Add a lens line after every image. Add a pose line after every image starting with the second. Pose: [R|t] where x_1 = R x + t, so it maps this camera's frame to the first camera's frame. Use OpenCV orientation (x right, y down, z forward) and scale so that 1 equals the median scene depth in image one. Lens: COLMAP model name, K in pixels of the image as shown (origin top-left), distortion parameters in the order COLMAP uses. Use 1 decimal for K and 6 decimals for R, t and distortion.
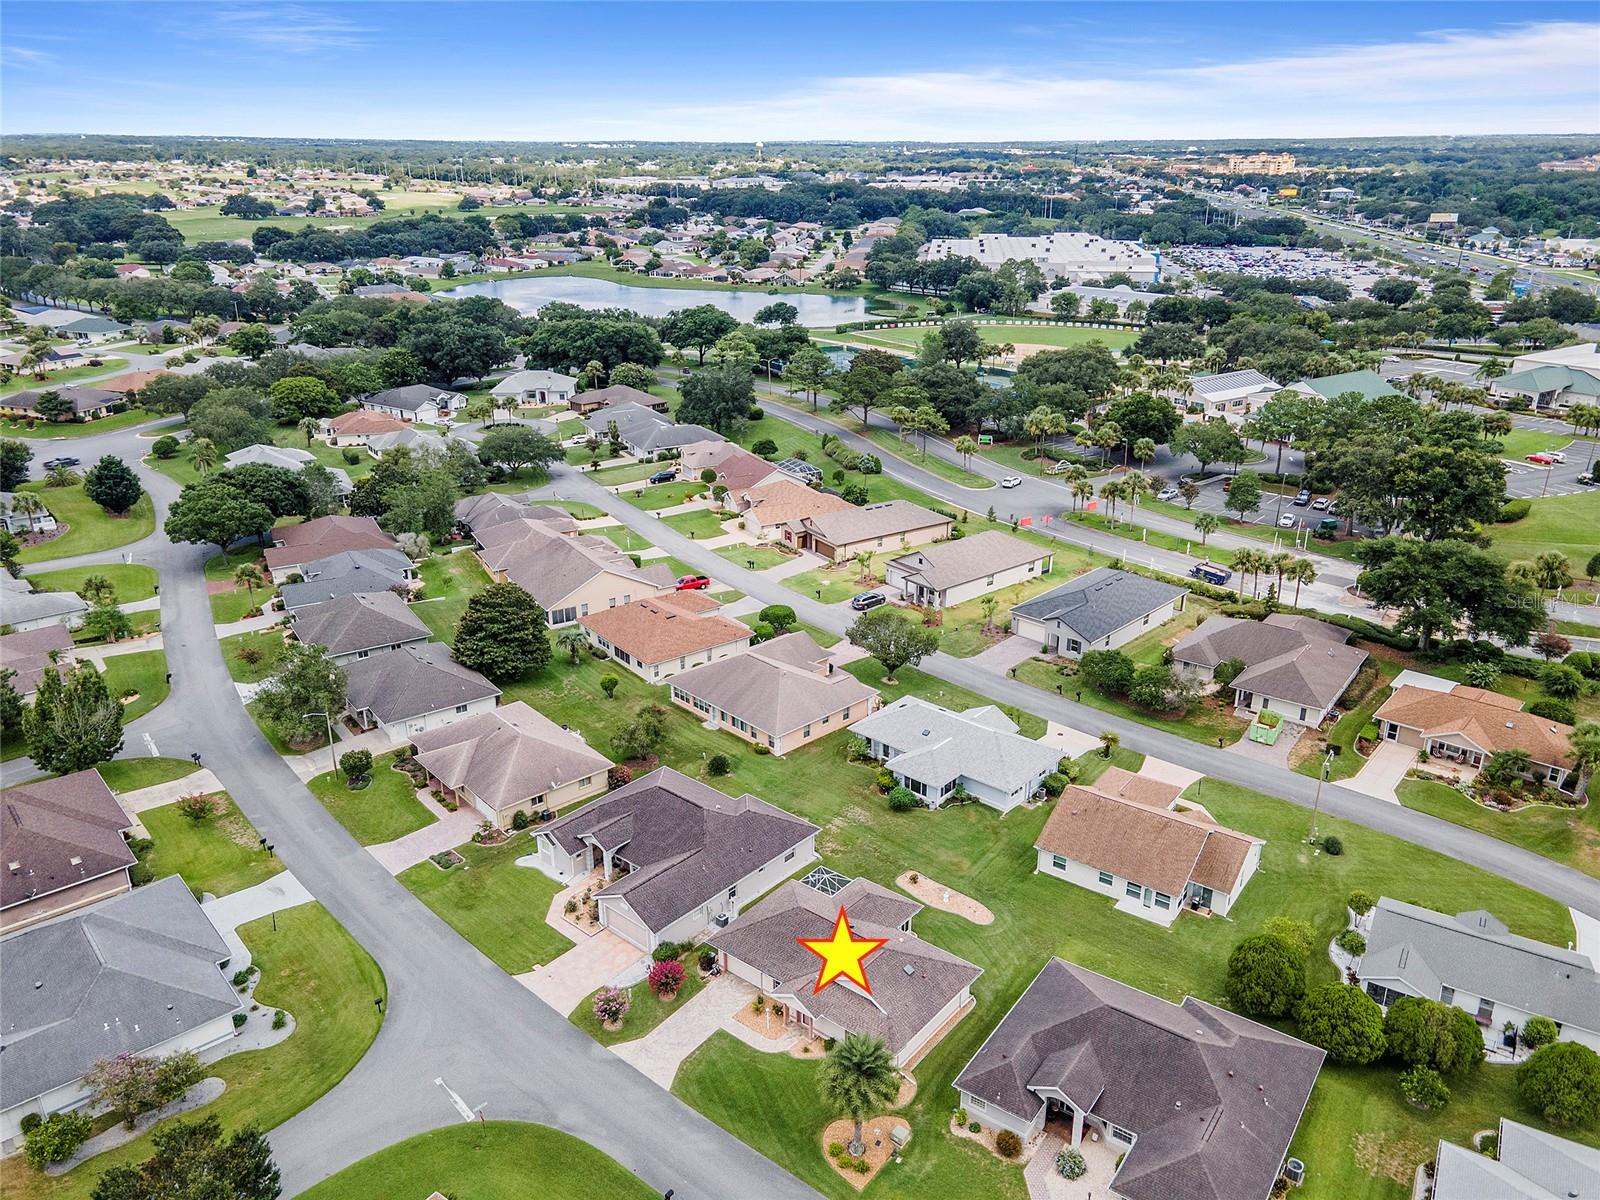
lens RADIAL K [[1178.1, 0, 804.7], [0, 1178.1, 602.0], [0, 0, 1]] dist [0.039851, 0.013084]
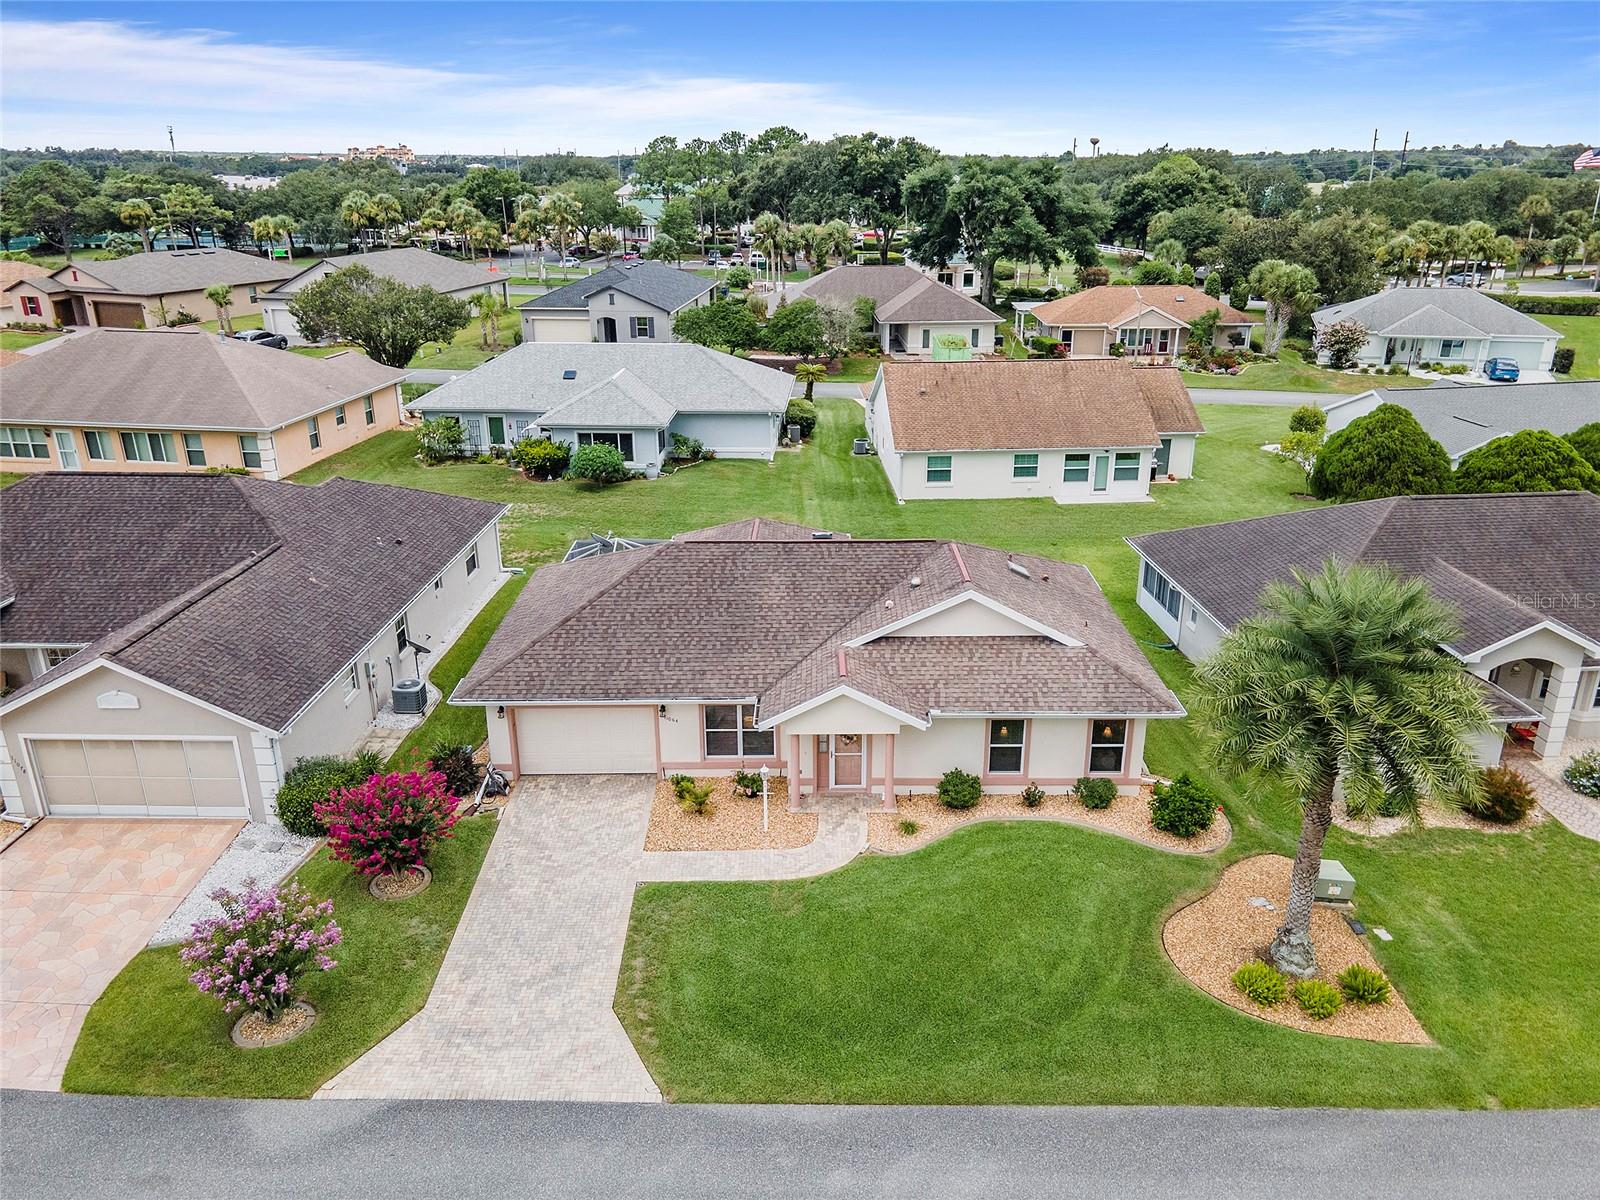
lens RADIAL K [[1178.1, 0, 804.7], [0, 1178.1, 602.0], [0, 0, 1]] dist [0.039851, 0.013084]
pose [[0.776193, -0.220839, 0.590554, -0.134332], [0.230562, 0.971197, 0.060144, 0.180140], [-0.586826, 0.089476, 0.804754, 0.462545]]
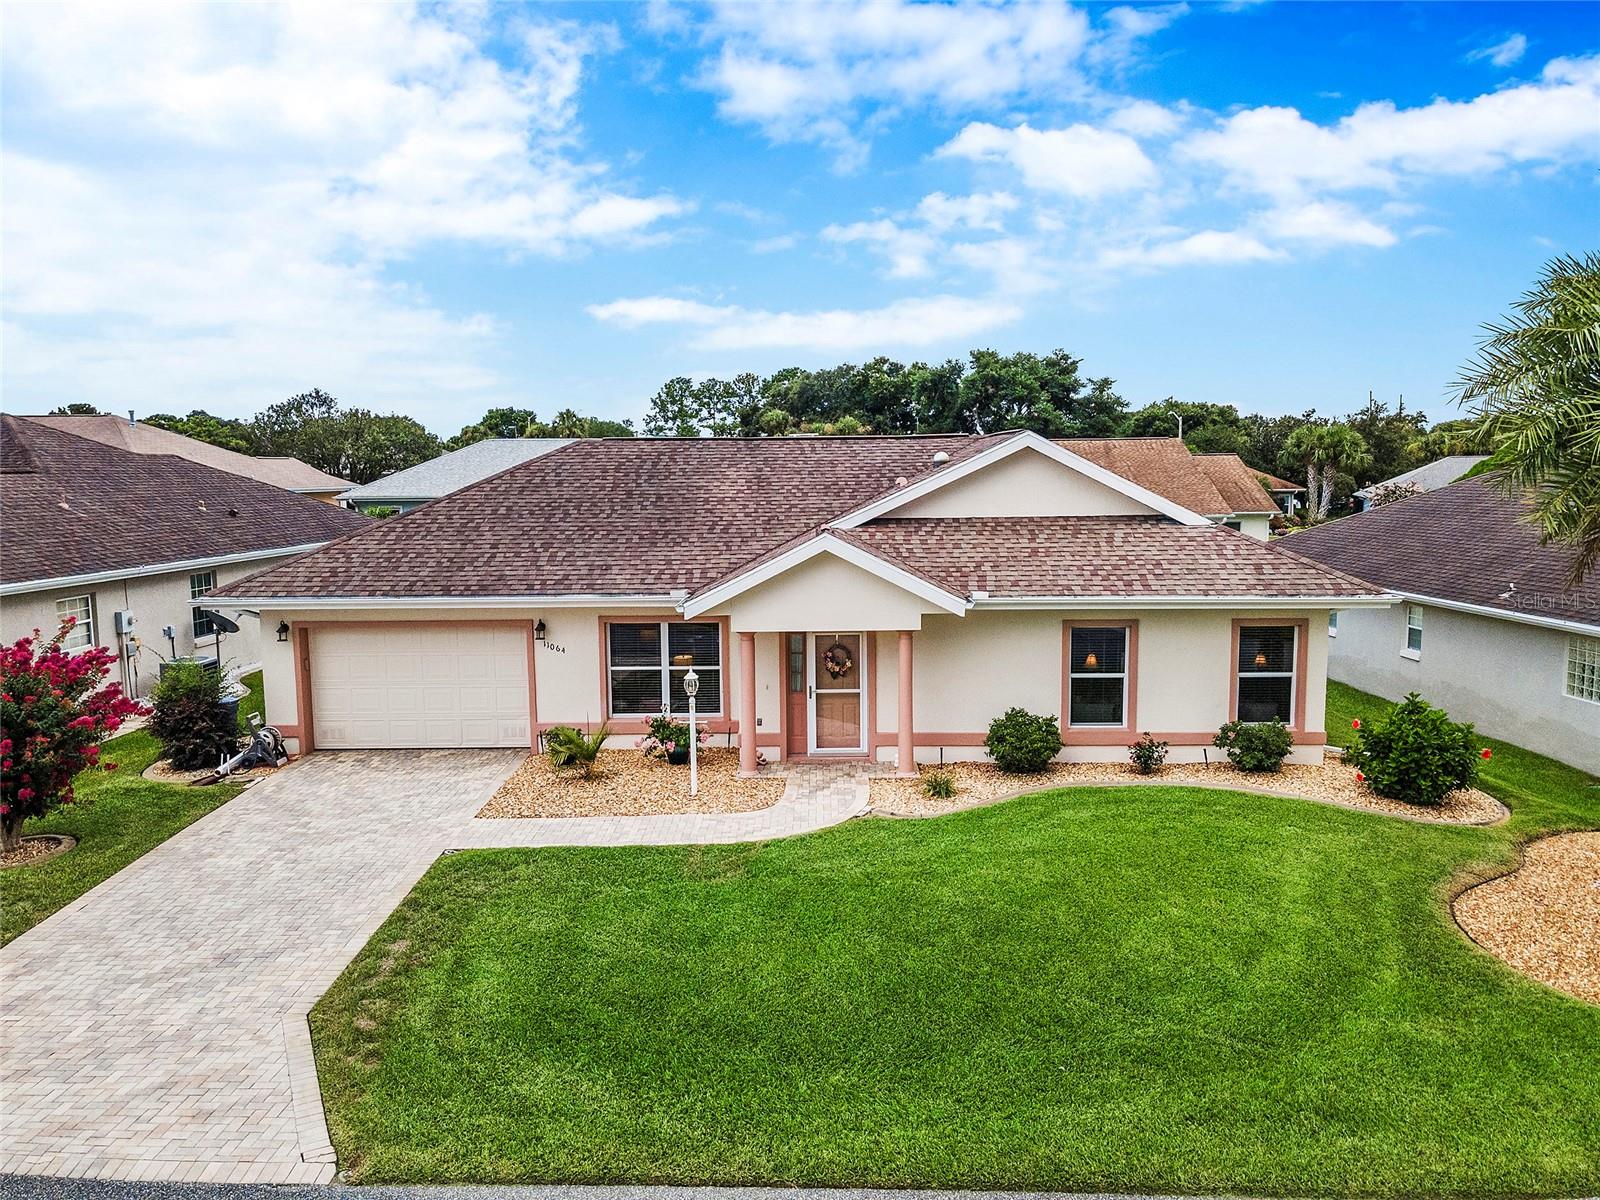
lens RADIAL K [[1169.4, 0, 803.5], [0, 1169.4, 603.5], [0, 0, 1]] dist [0.001779, 0.096062]
pose [[0.786746, -0.075521, 0.612640, -0.086177], [0.231256, 0.956267, -0.179095, 0.238440], [-0.572321, 0.282579, 0.769804, 0.537473]]
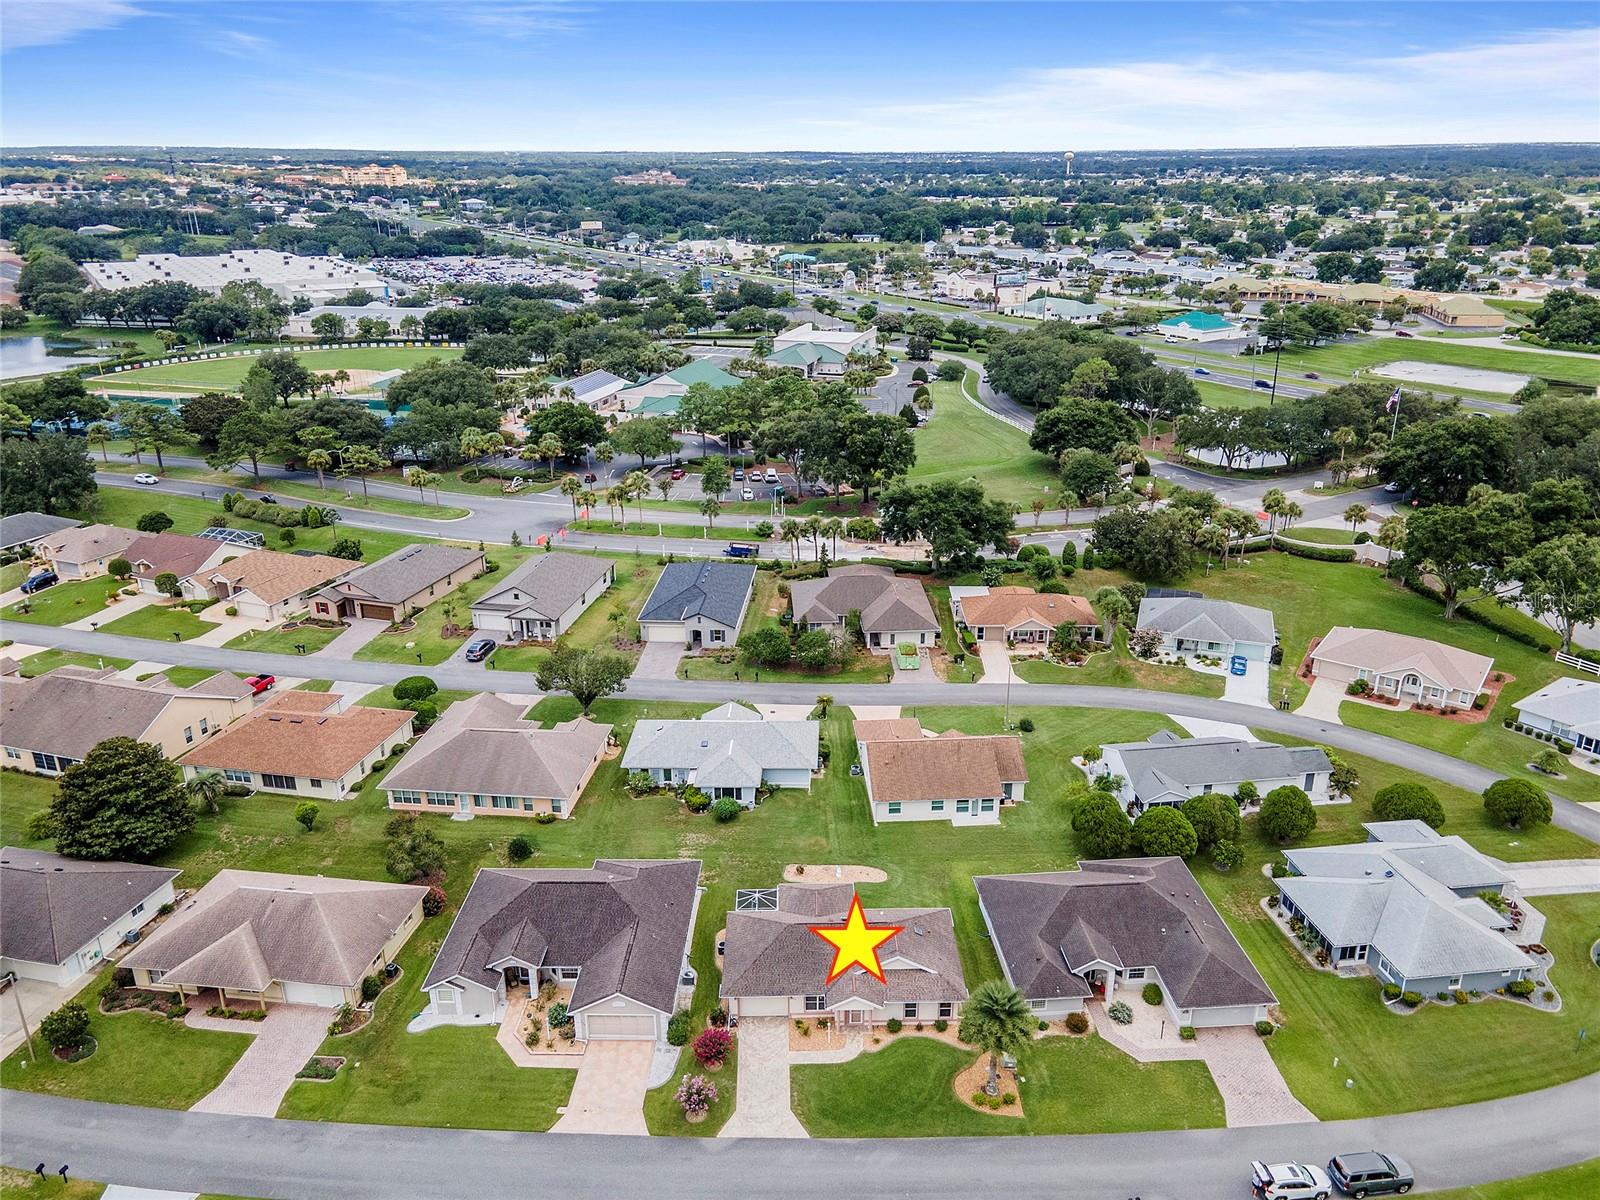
lens RADIAL K [[1178.1, 0, 804.7], [0, 1178.1, 602.0], [0, 0, 1]] dist [0.039851, 0.013084]
pose [[0.766389, -0.231453, 0.599230, -0.367267], [0.236106, 0.969032, 0.072320, -0.054197], [-0.597412, 0.086056, 0.797303, 0.110467]]
